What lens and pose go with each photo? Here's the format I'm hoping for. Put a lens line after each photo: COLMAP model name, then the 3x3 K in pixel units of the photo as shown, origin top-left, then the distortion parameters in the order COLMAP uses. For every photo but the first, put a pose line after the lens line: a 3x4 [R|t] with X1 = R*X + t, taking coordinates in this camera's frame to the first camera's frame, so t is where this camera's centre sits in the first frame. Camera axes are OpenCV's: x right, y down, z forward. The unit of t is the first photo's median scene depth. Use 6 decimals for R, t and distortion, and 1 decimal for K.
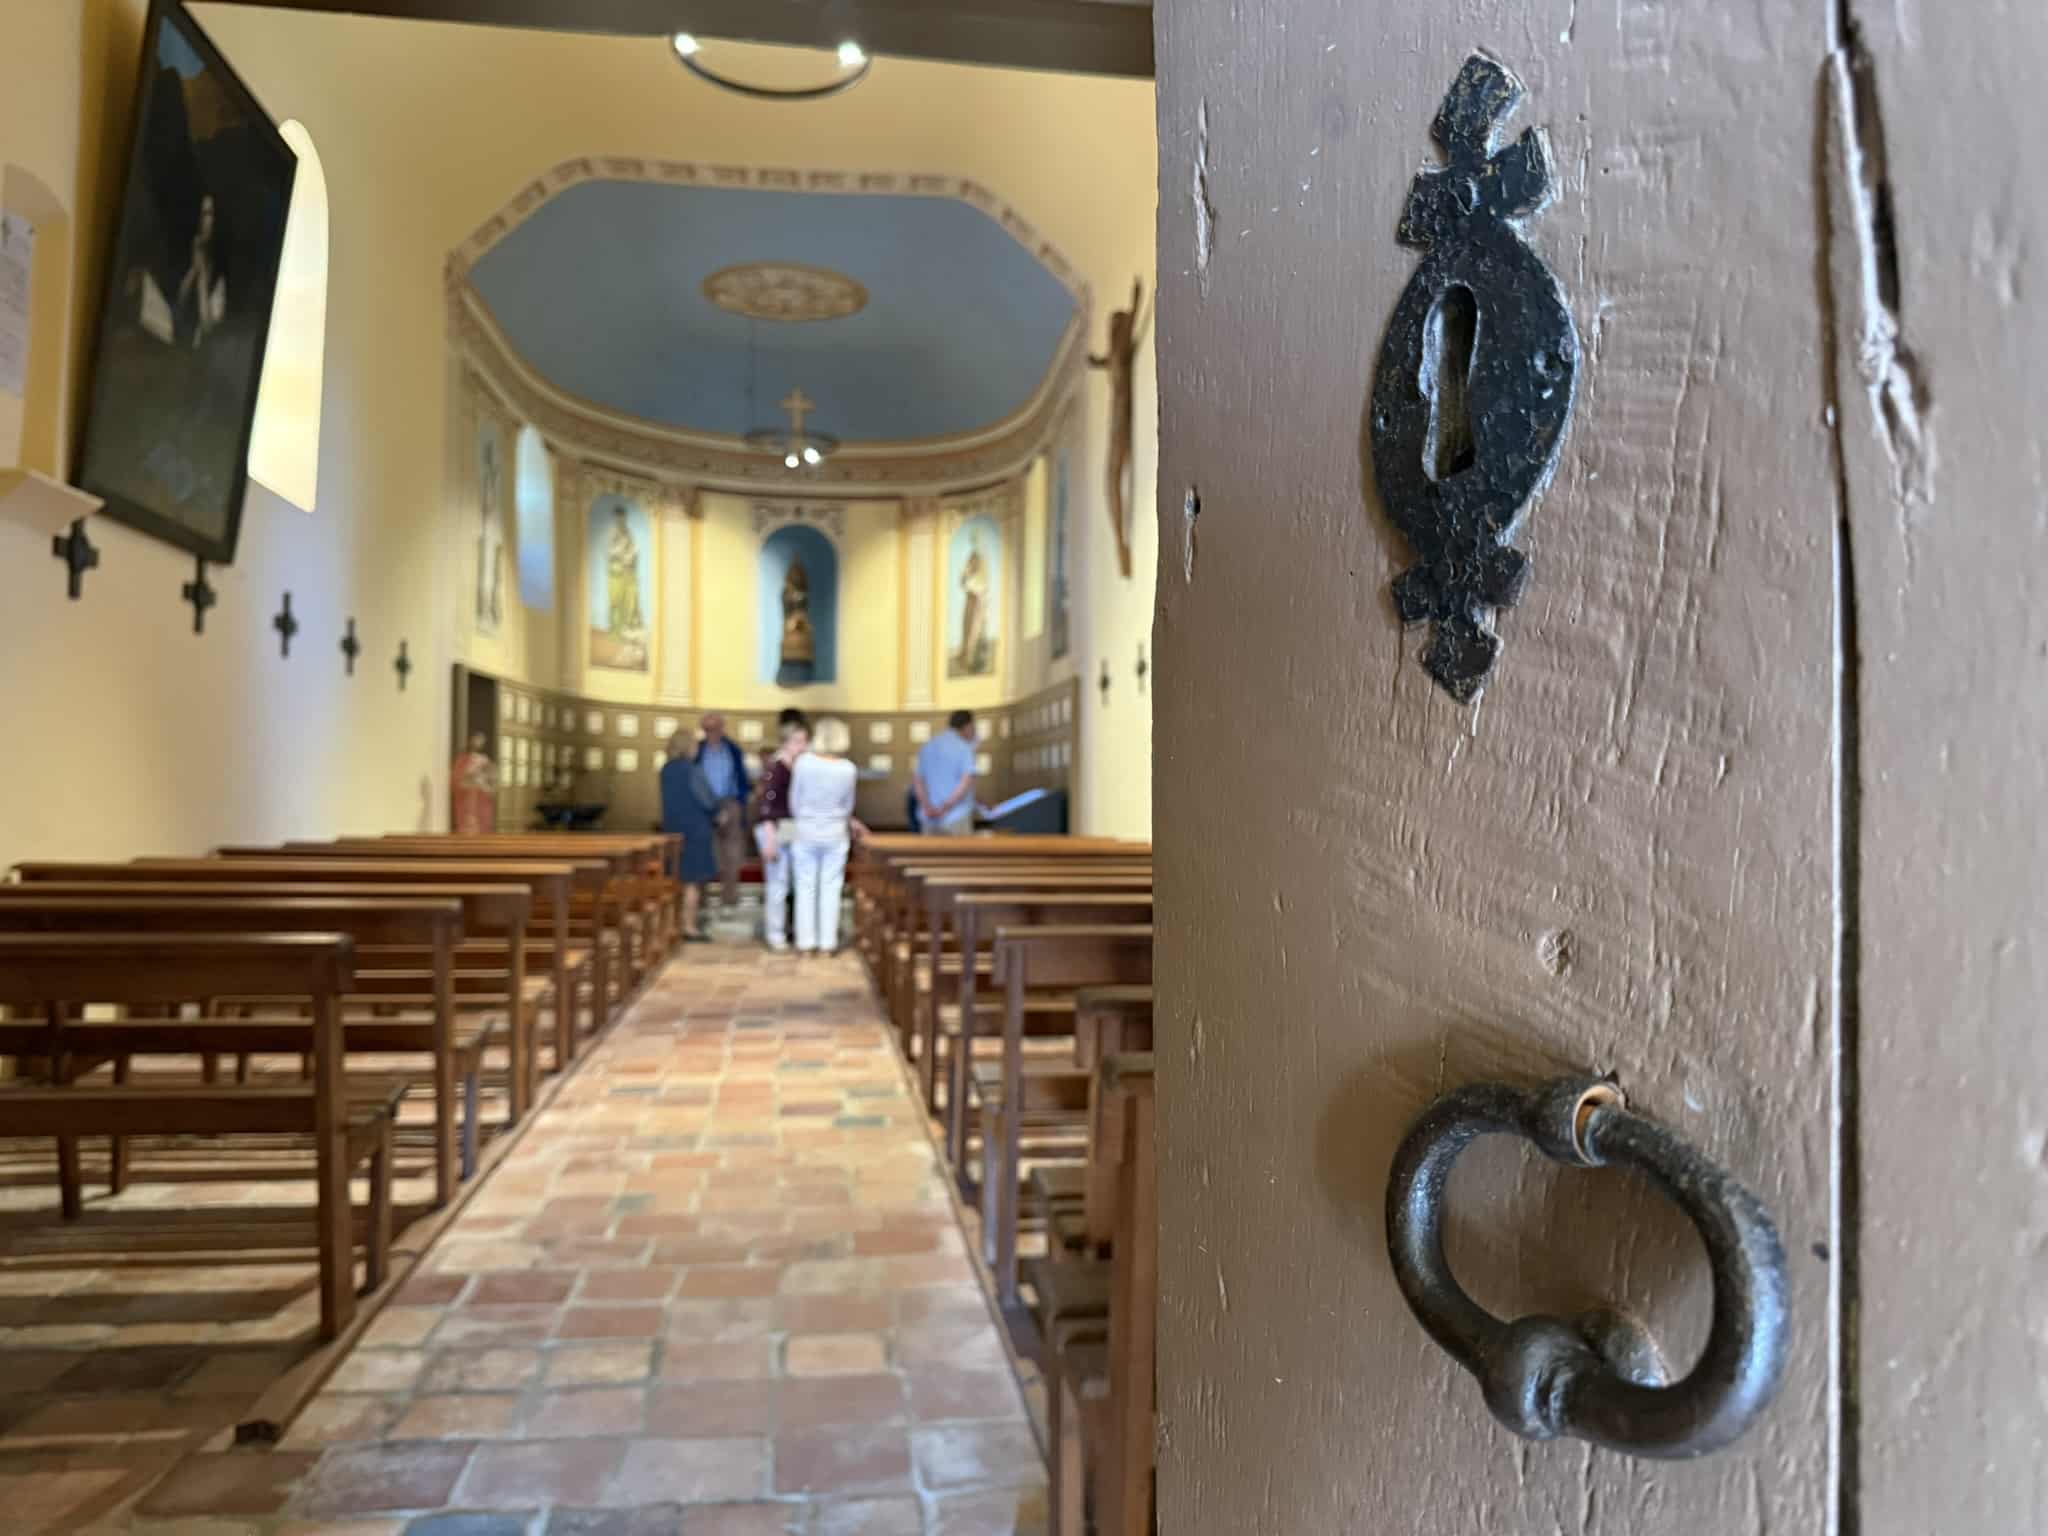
lens RADIAL K [[1429.3, 0, 1024.0], [0, 1429.3, 768.0], [0, 0, 1]] dist [0.162457, -0.401406]
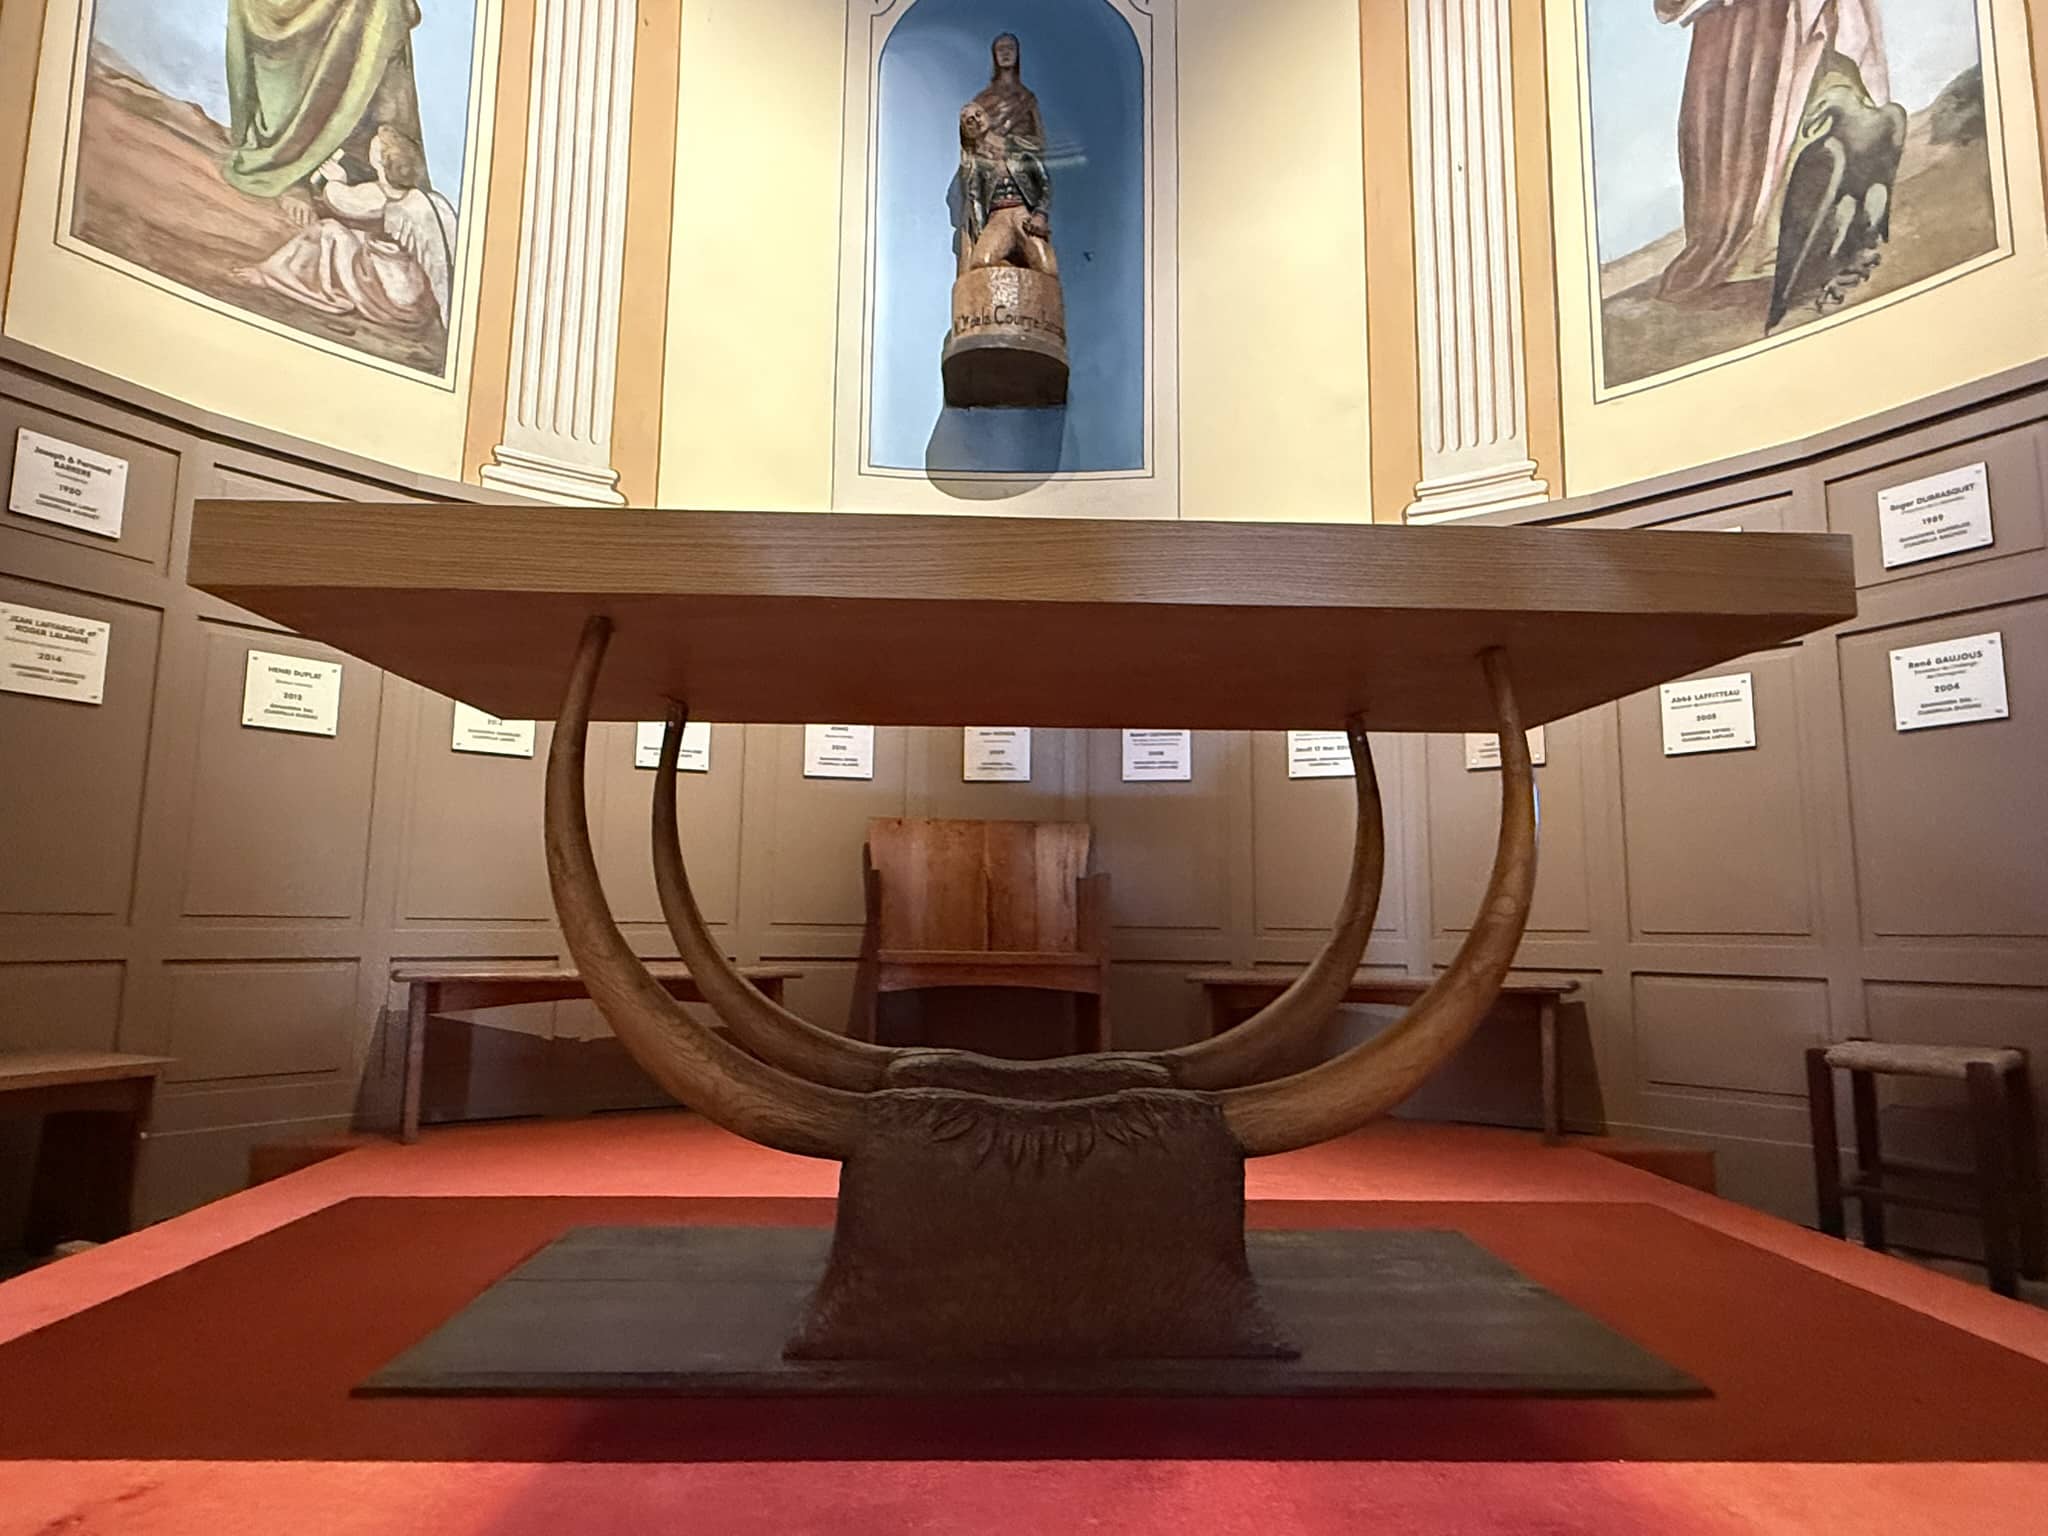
lens RADIAL K [[1209.9, 0, 1018.4], [0, 1209.9, 770.9], [0, 0, 1]] dist [-0.002975, 0.002320]
pose [[0.993629, -0.013928, -0.111840, -0.140867], [0.002072, 0.994423, -0.105441, 0.028087], [0.112685, 0.104537, 0.988116, 0.835738]]
